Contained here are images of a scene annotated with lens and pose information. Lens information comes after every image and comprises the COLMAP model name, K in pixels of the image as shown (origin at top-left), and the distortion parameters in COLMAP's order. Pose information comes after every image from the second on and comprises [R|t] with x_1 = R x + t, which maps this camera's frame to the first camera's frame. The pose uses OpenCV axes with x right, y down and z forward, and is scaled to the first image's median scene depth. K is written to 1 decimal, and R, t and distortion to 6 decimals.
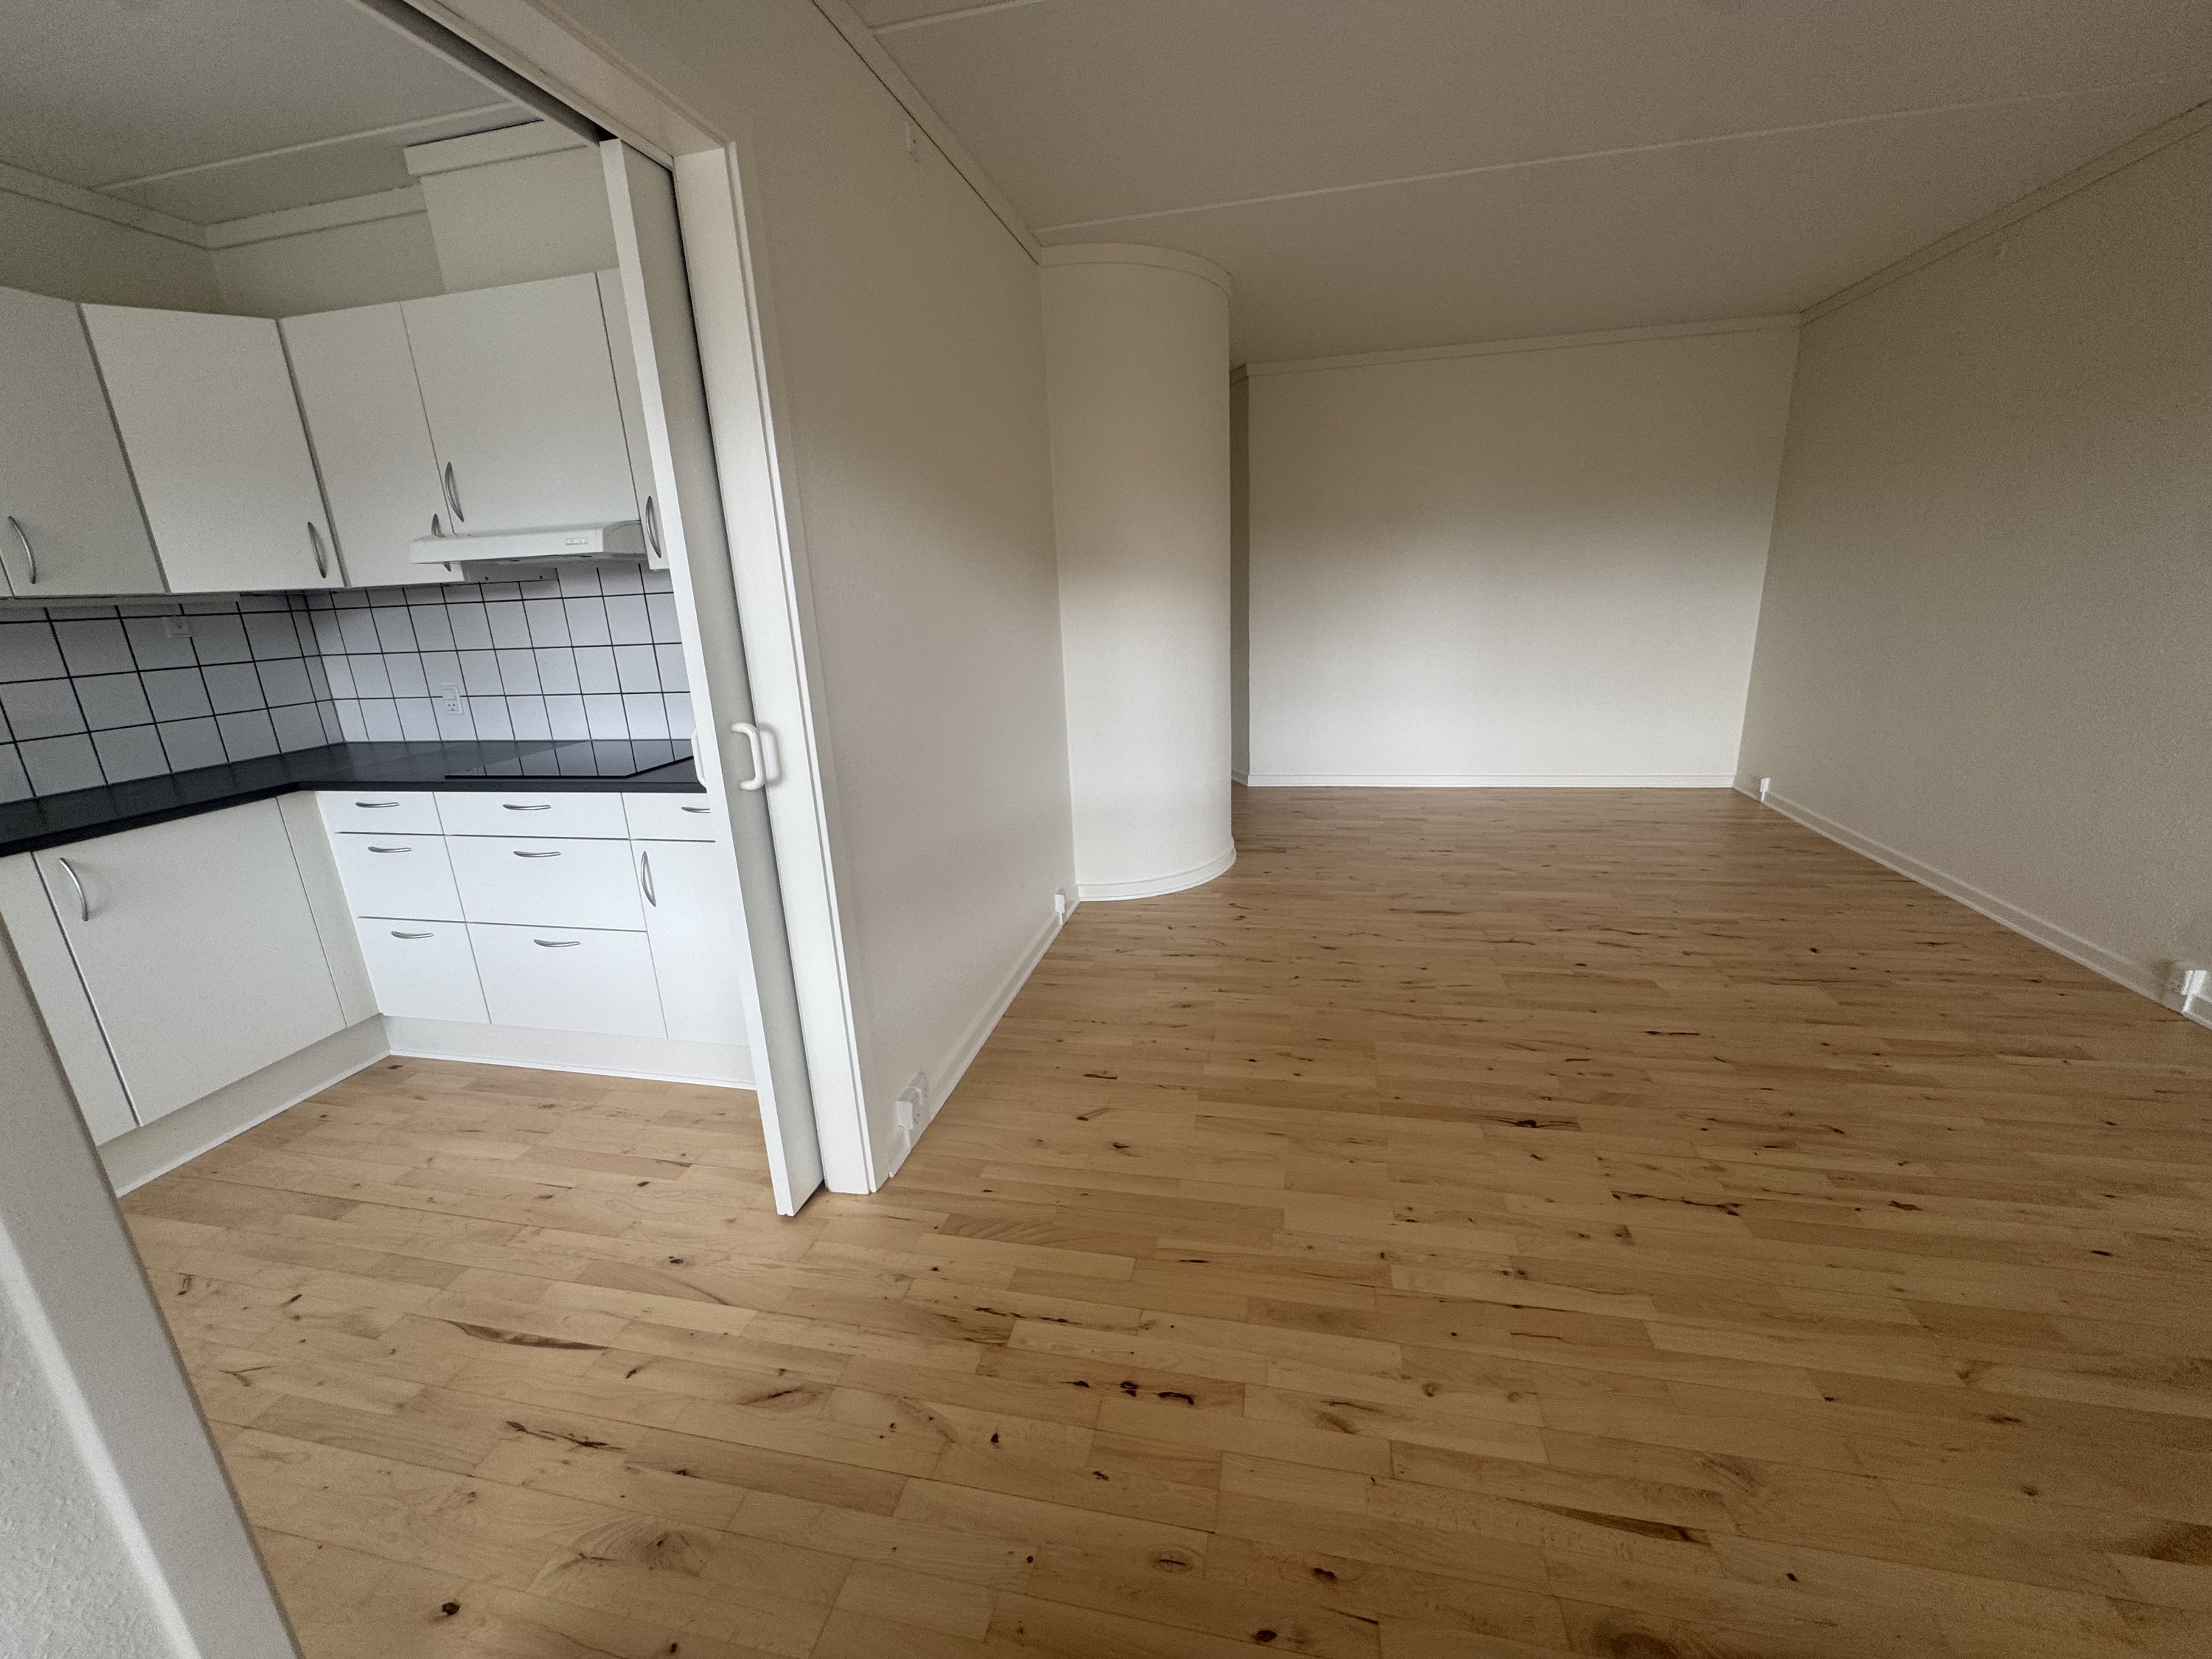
lens RADIAL K [[884.7, 0, 1102.7], [0, 884.7, 827.8], [0, 0, 1]] dist [-0.000814, -0.000446]
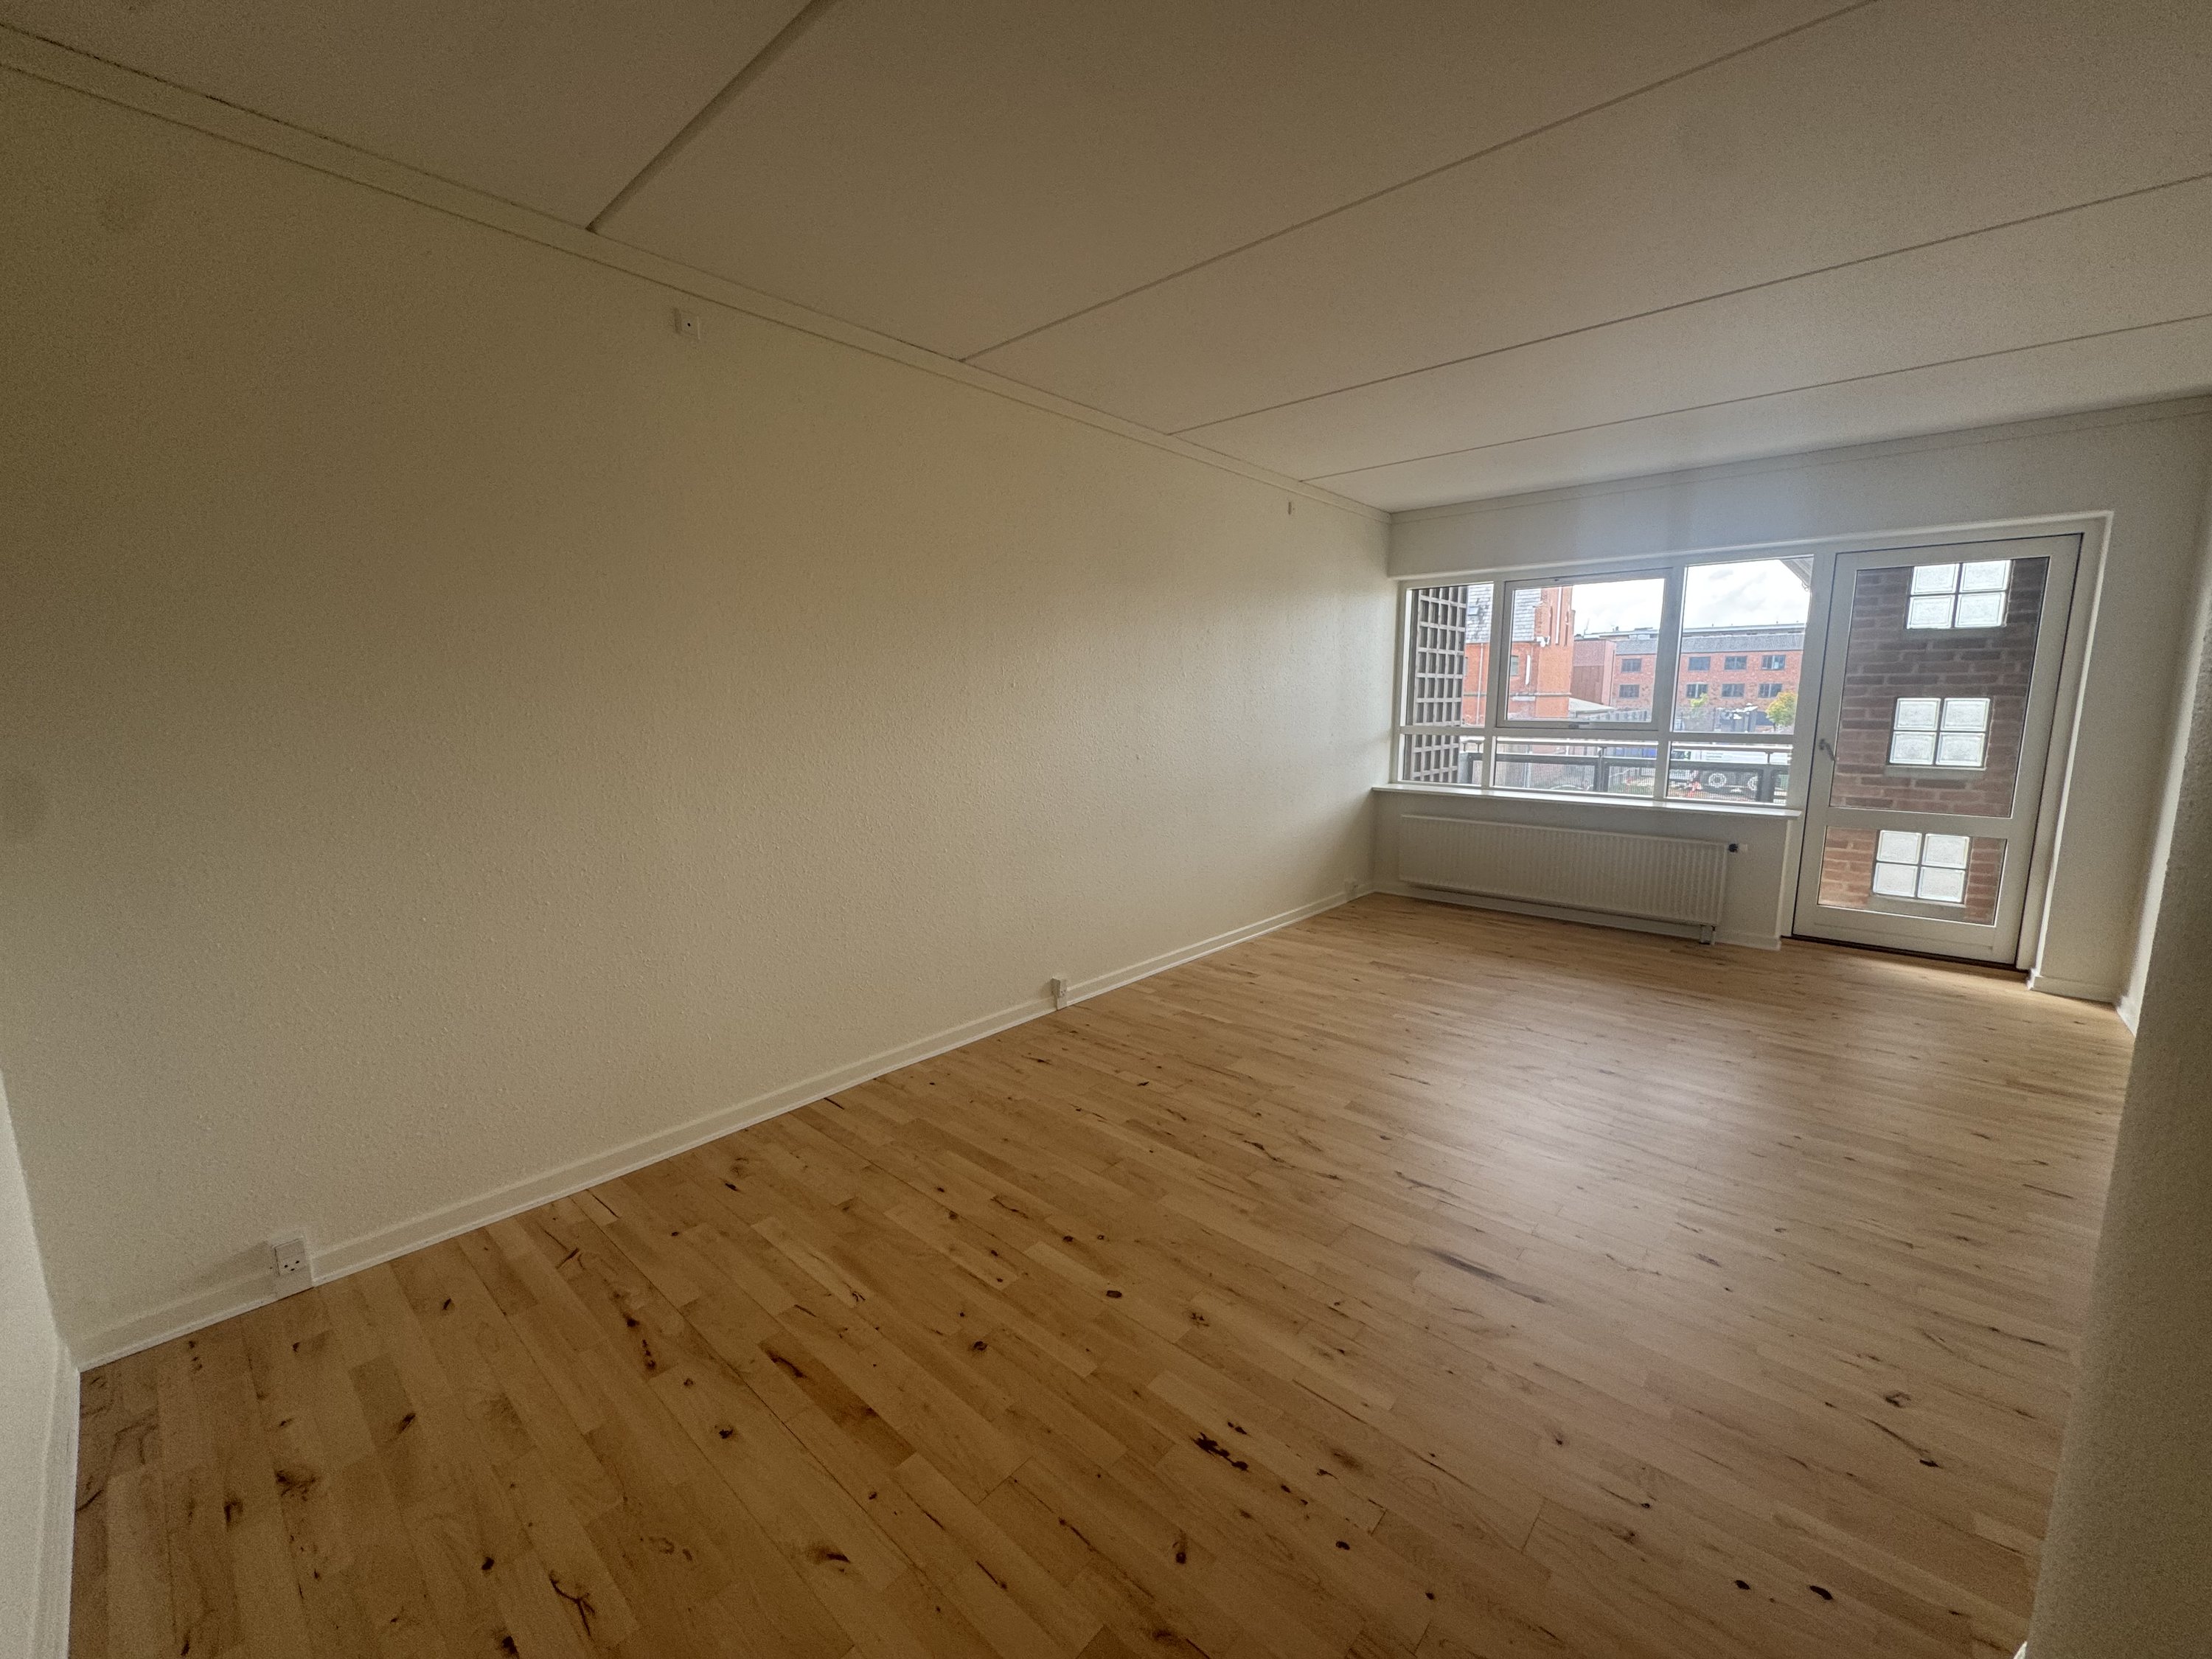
lens RADIAL K [[884.7, 0, 1102.7], [0, 884.7, 827.8], [0, 0, 1]] dist [-0.000814, -0.000446]
pose [[-0.868647, -0.027461, 0.494670, 0.335583], [0.172429, 0.919282, 0.353821, -0.472646], [-0.464457, 0.392642, -0.793796, 1.626252]]
